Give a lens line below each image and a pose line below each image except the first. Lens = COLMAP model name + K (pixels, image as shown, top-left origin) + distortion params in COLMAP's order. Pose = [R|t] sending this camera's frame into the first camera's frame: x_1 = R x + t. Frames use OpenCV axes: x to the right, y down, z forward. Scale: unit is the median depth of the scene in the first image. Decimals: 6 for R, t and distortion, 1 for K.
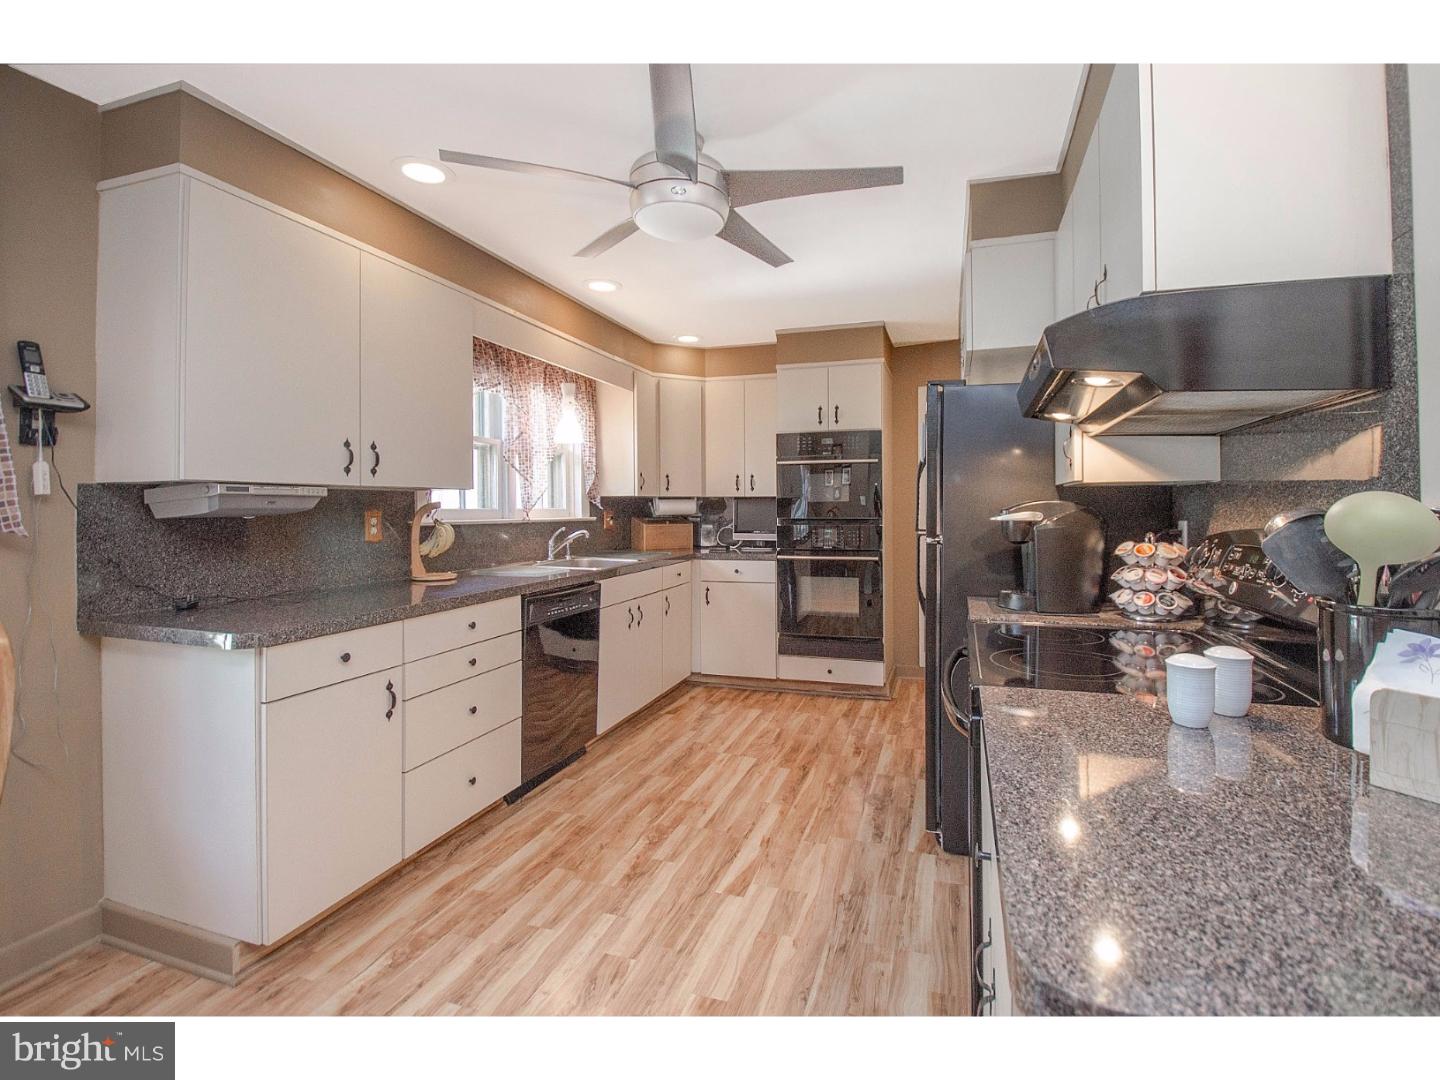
lens RADIAL K [[657.6, 0, 754.3], [0, 657.6, 499.5], [0, 0, 1]] dist [-0.001296, -0.001071]
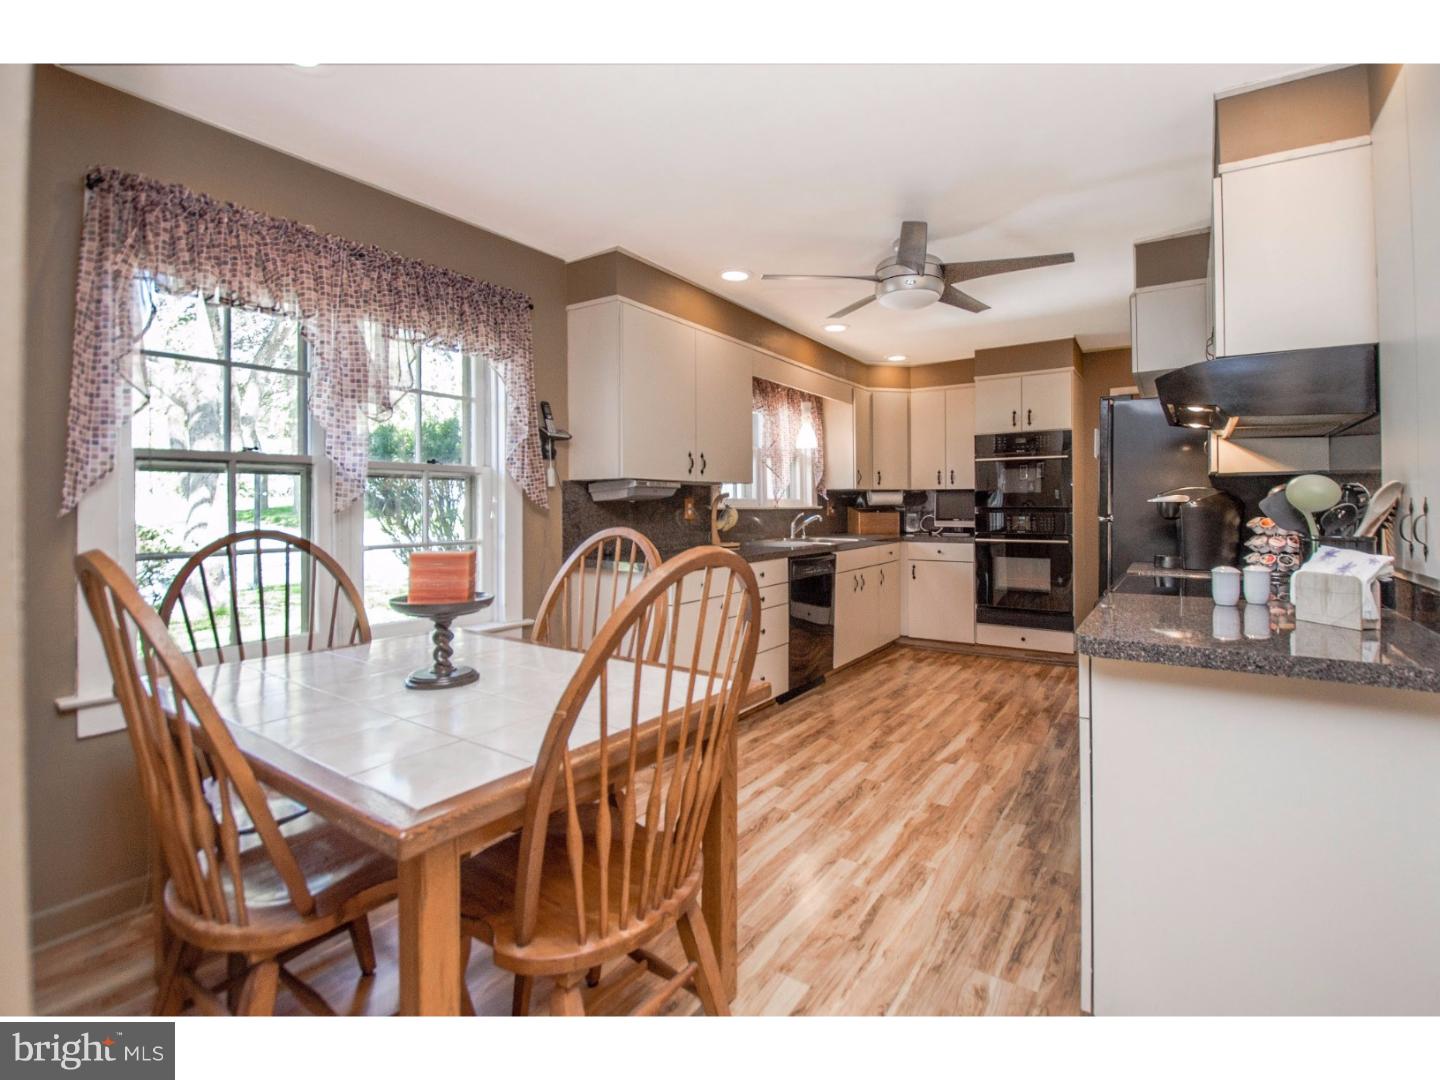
lens RADIAL K [[657.6, 0, 754.3], [0, 657.6, 499.5], [0, 0, 1]] dist [-0.001296, -0.001071]
pose [[0.960842, -0.001514, -0.277094, -0.025008], [0.002731, 0.999988, 0.004006, 0.011682], [0.277084, -0.004606, 0.960835, -0.318401]]
